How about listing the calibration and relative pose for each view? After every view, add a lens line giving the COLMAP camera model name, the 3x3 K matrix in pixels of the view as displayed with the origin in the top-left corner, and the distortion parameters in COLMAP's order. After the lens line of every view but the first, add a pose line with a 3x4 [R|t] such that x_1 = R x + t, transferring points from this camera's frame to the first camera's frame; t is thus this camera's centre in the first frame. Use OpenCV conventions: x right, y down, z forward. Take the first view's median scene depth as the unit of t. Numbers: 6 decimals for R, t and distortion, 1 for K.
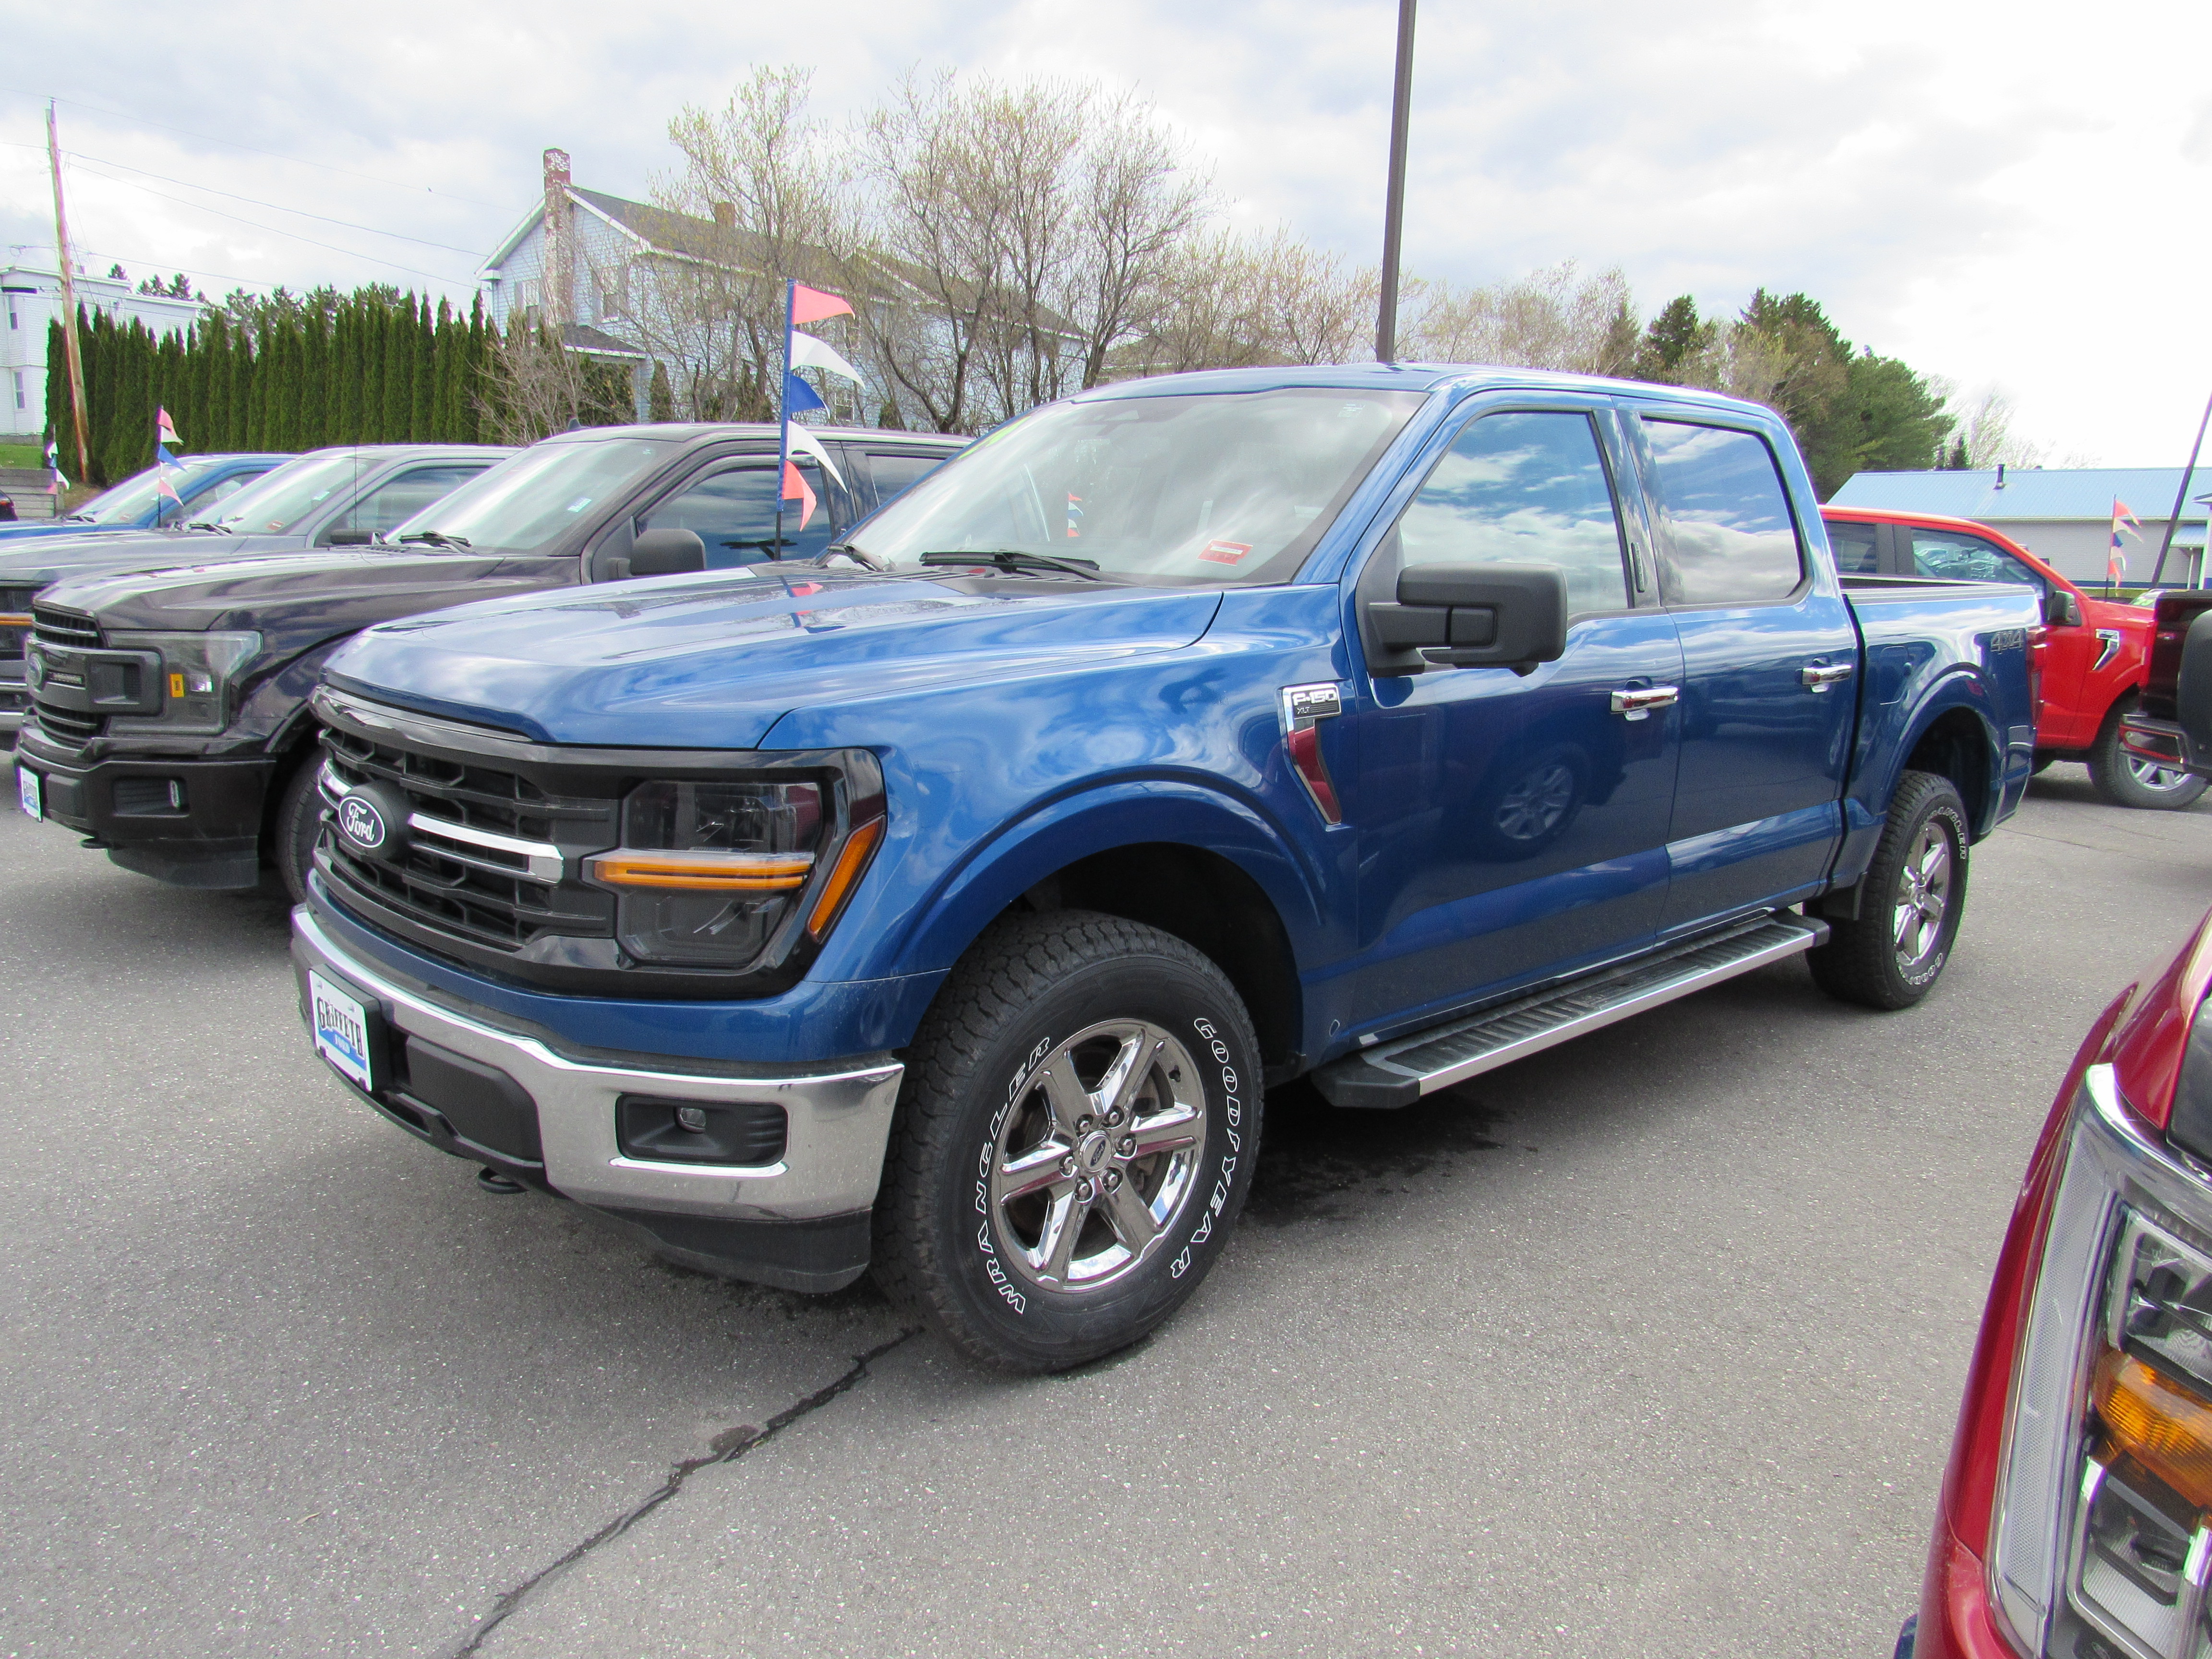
lens RADIAL K [[1589.3, 0, 1106.0], [0, 1589.3, 829.5], [0, 0, 1]] dist [-0.018652, -0.000339]
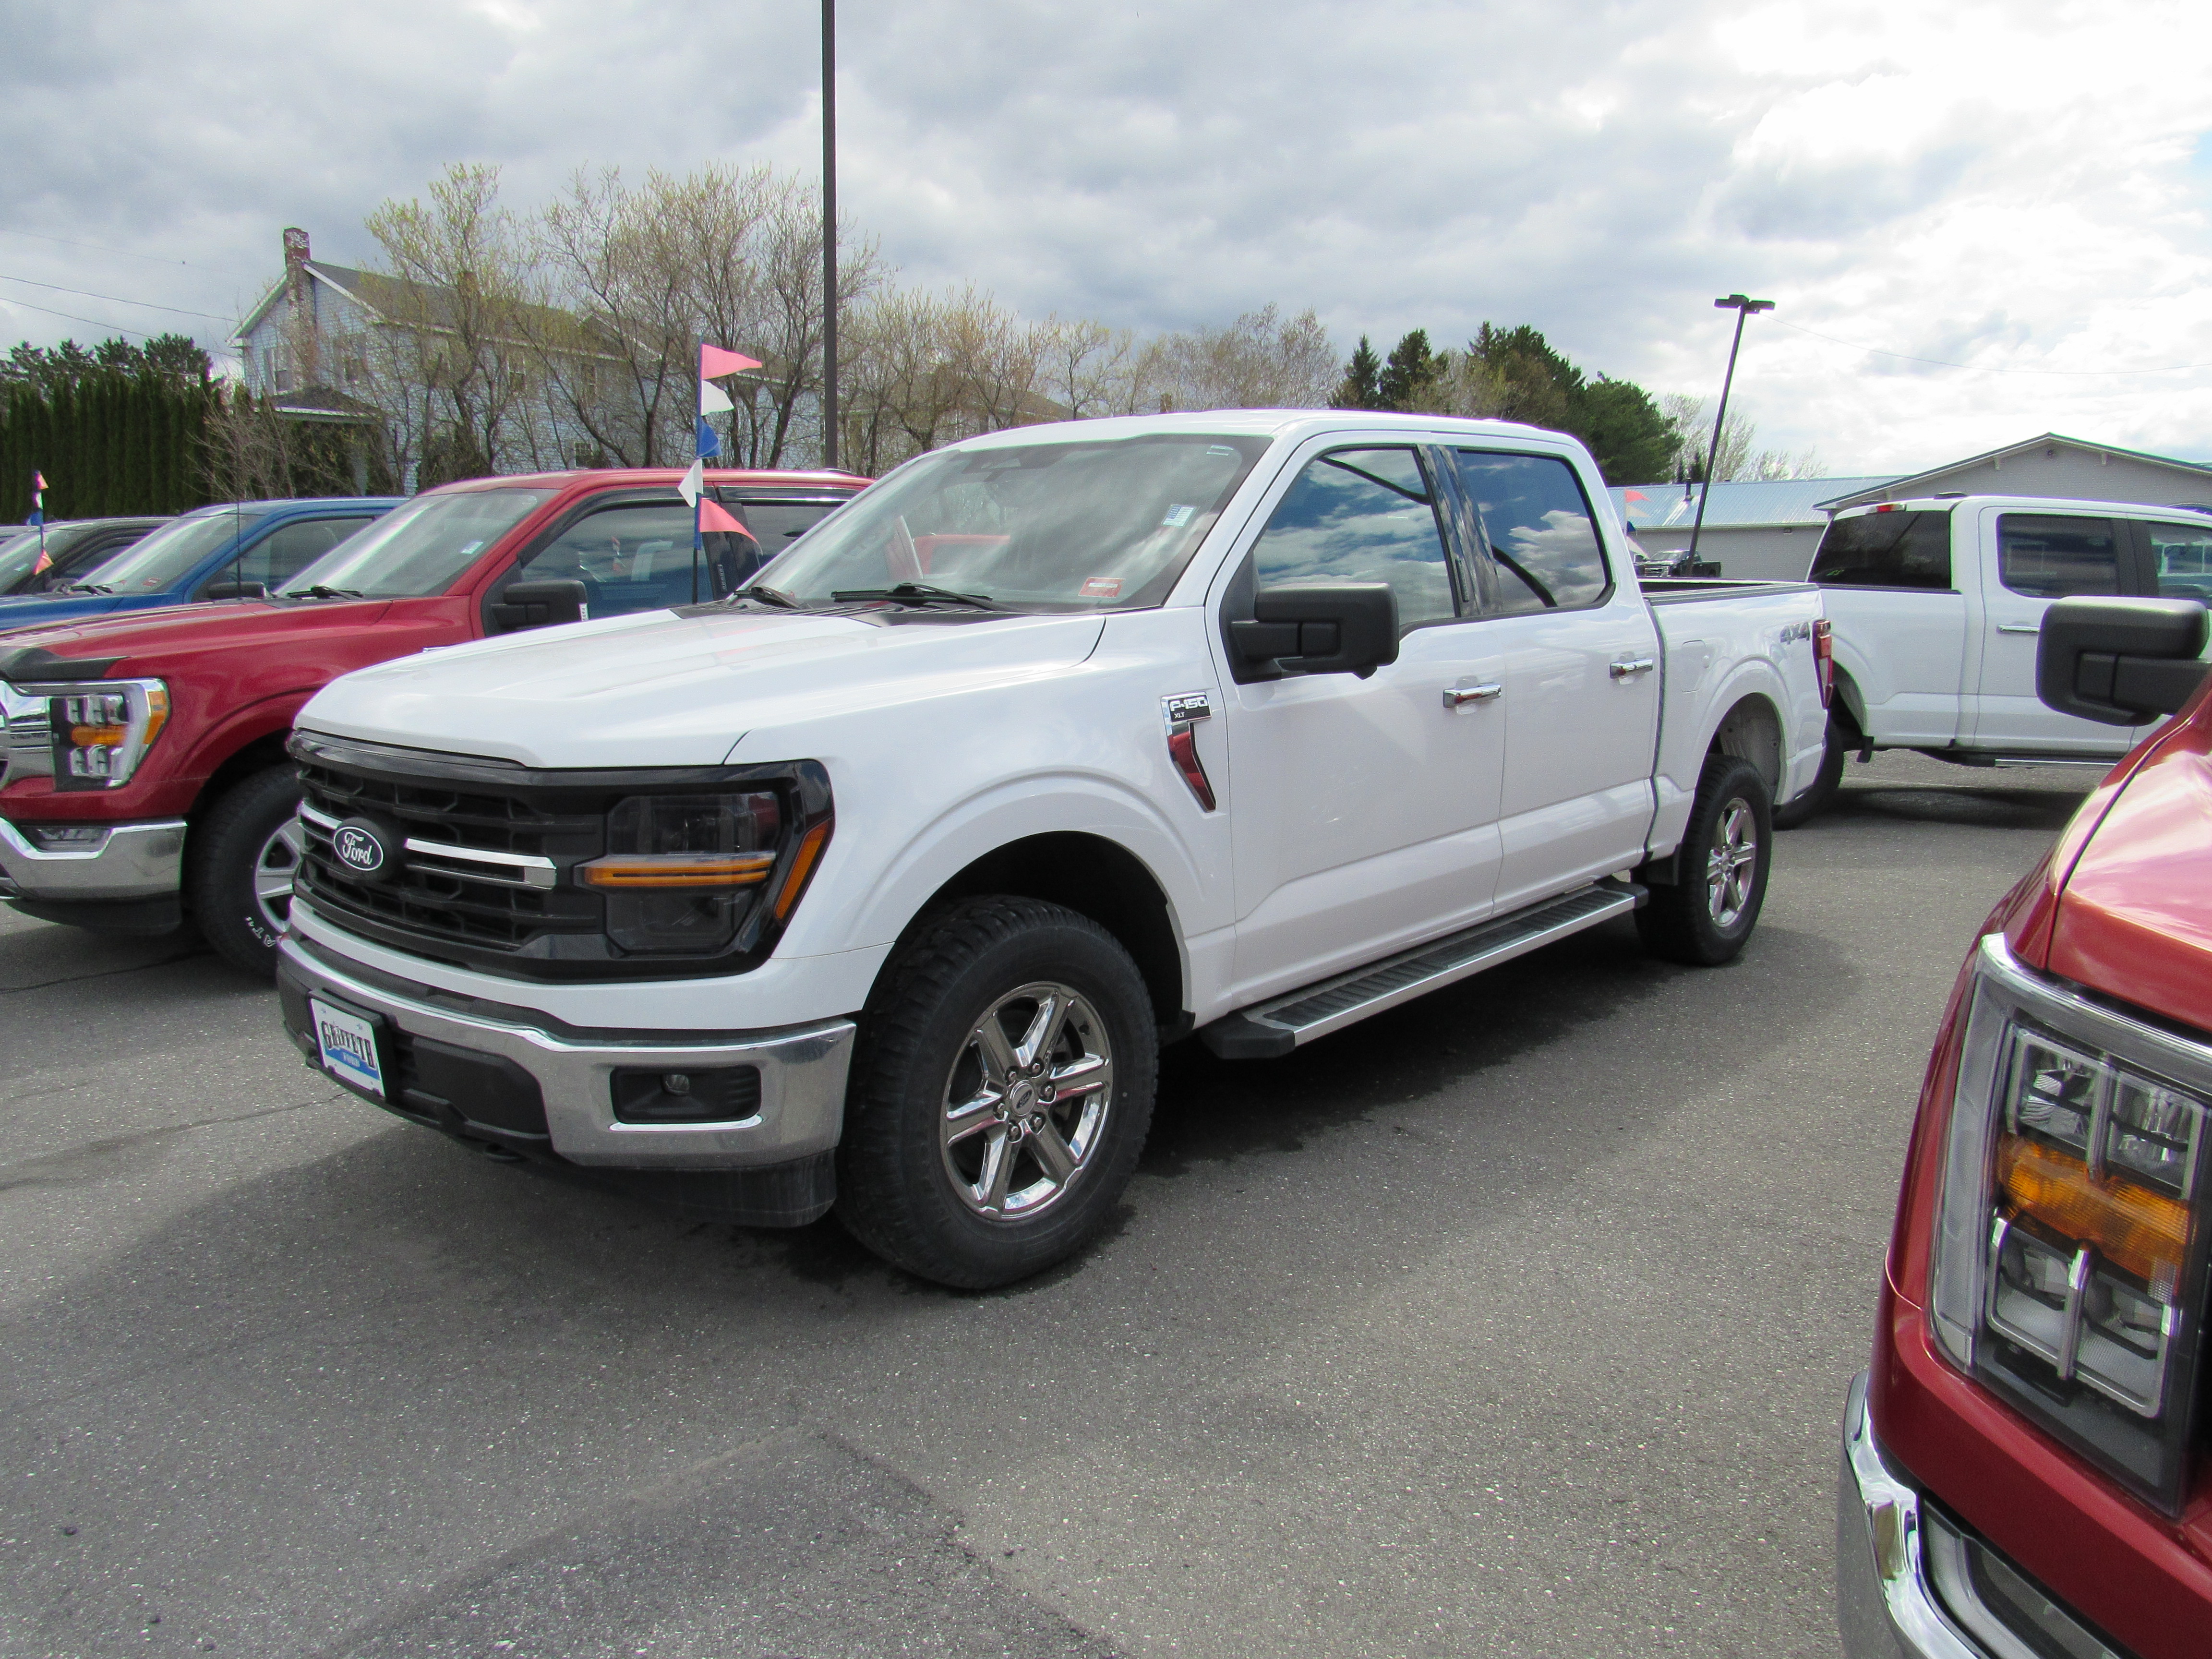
lens RADIAL K [[1588.1, 0, 1107.5], [0, 1588.1, 841.7], [0, 0, 1]] dist [-0.012461, -0.002123]
pose [[0.996069, -0.047111, 0.075020, -0.022116], [0.047715, 0.998841, -0.006288, 0.023684], [-0.074637, 0.009843, 0.997162, -0.173286]]
